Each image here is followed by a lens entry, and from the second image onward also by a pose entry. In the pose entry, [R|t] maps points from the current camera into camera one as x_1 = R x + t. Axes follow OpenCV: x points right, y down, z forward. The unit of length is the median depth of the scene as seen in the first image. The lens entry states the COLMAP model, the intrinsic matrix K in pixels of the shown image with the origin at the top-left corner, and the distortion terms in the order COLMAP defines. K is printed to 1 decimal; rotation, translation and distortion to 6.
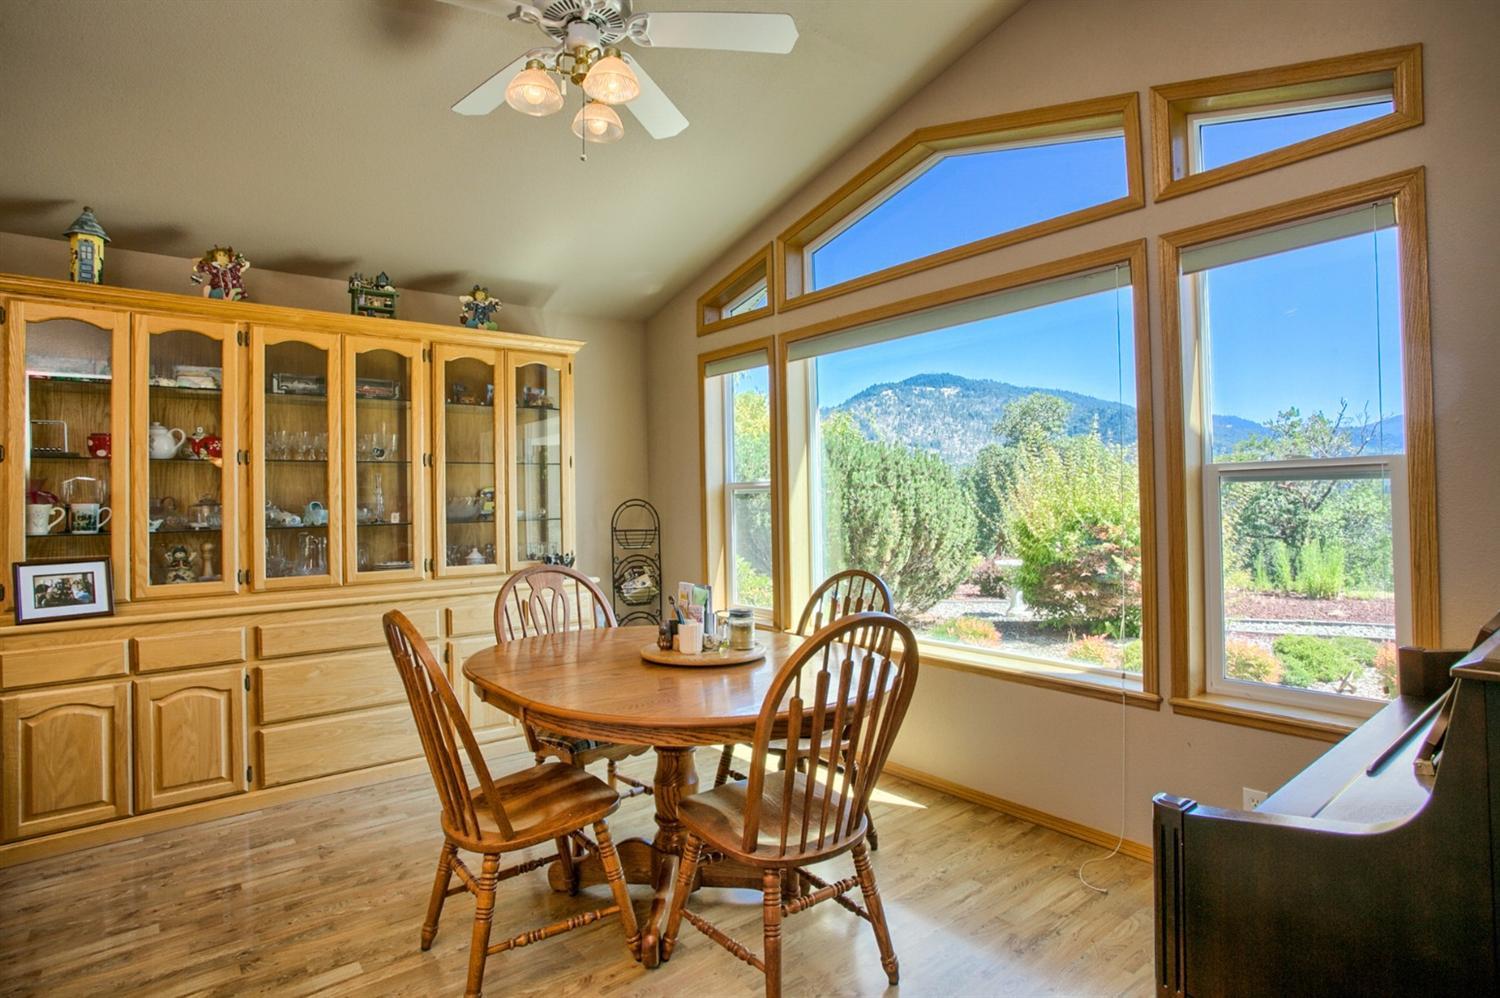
lens RADIAL K [[776.5, 0, 755.2], [0, 776.5, 491.7], [0, 0, 1]] dist [-0.082968, 0.040155]
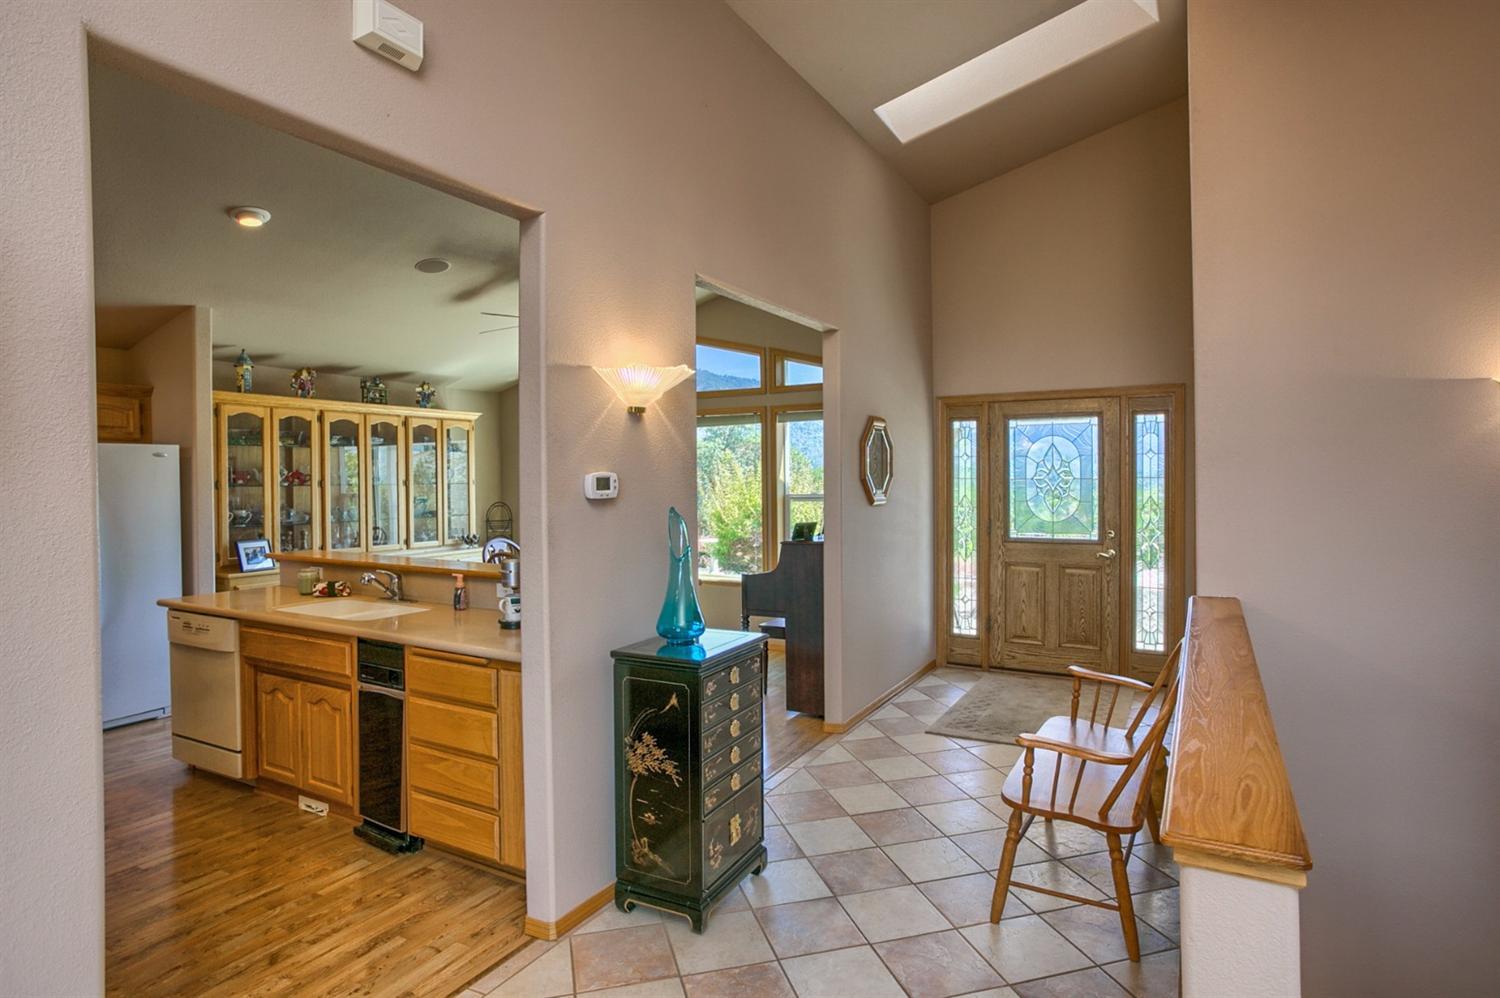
lens RADIAL K [[803.4, 0, 750.0], [0, 803.4, 499.0], [0, 0, 1]] dist [-0.023448, 0.000357]
pose [[0.931342, 0.000507, 0.364144, -0.335885], [-0.010480, 0.999622, 0.025411, -0.056505], [-0.363994, -0.027483, 0.930996, -0.976373]]
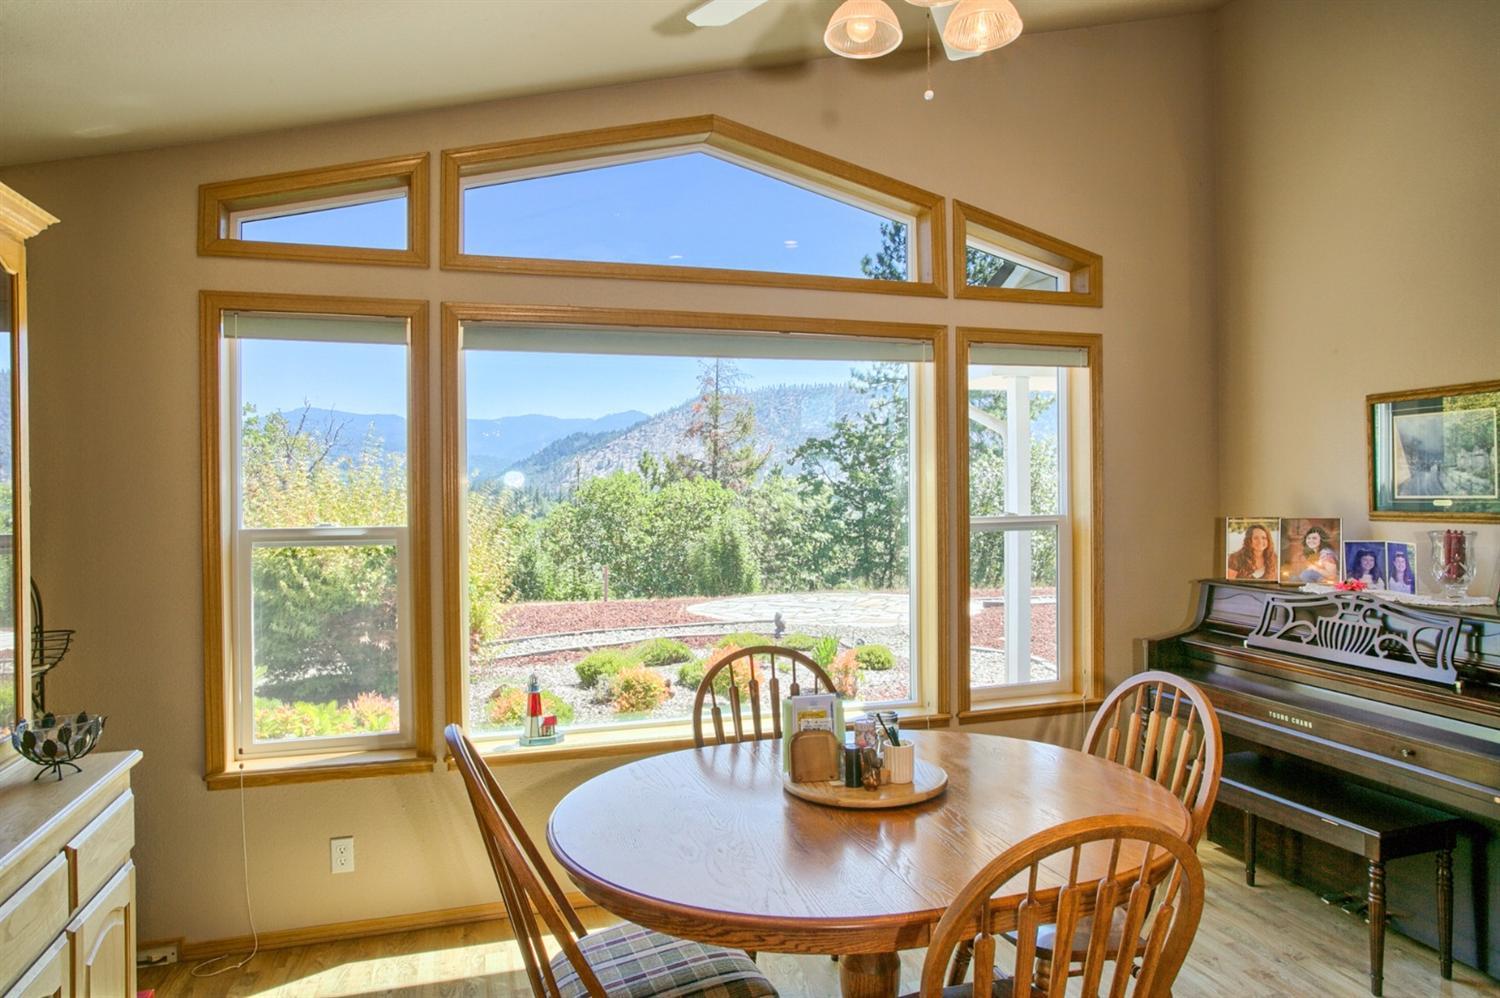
lens RADIAL K [[917.6, 0, 754.7], [0, 917.6, 491.5], [0, 0, 1]] dist [-0.024798, 0.001366]
pose [[0.373118, 0.009771, 0.927733, -0.580022], [-0.006533, 0.999947, -0.007905, -0.041854], [-0.927761, -0.003111, 0.373162, 0.477573]]
